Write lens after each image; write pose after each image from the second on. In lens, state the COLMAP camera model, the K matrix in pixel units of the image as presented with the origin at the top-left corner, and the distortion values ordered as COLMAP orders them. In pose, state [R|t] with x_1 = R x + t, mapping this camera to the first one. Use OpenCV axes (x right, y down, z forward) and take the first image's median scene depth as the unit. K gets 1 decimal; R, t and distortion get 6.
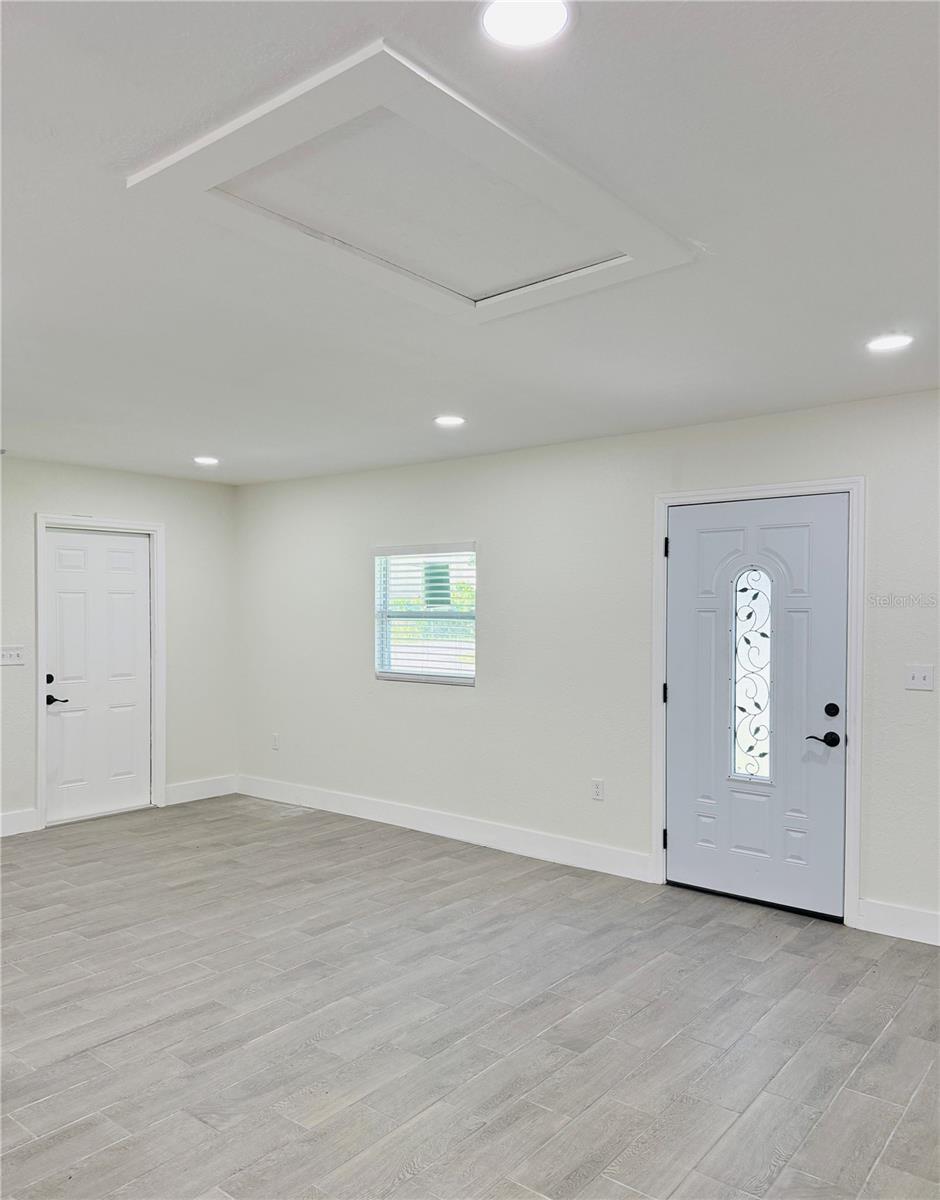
lens RADIAL K [[885.1, 0, 470.2], [0, 885.1, 604.9], [0, 0, 1]] dist [-0.001504, -0.000815]
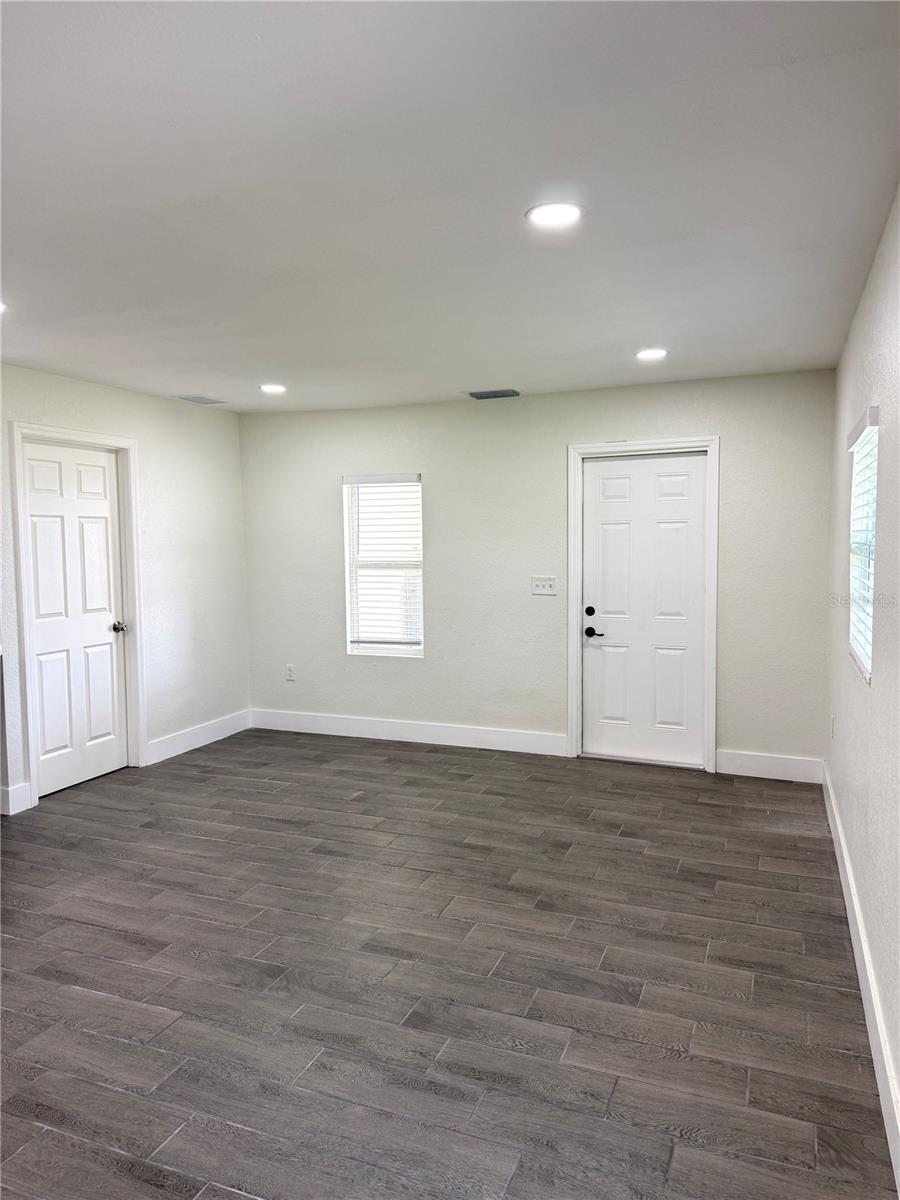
lens RADIAL K [[841.6, 0, 451.5], [0, 841.6, 593.8], [0, 0, 1]] dist [0.148383, -0.213516]
pose [[0.278763, 0.066946, -0.958024, 0.489691], [0.013997, 0.997178, 0.073755, -0.010775], [0.960258, -0.033969, 0.277039, 0.724009]]
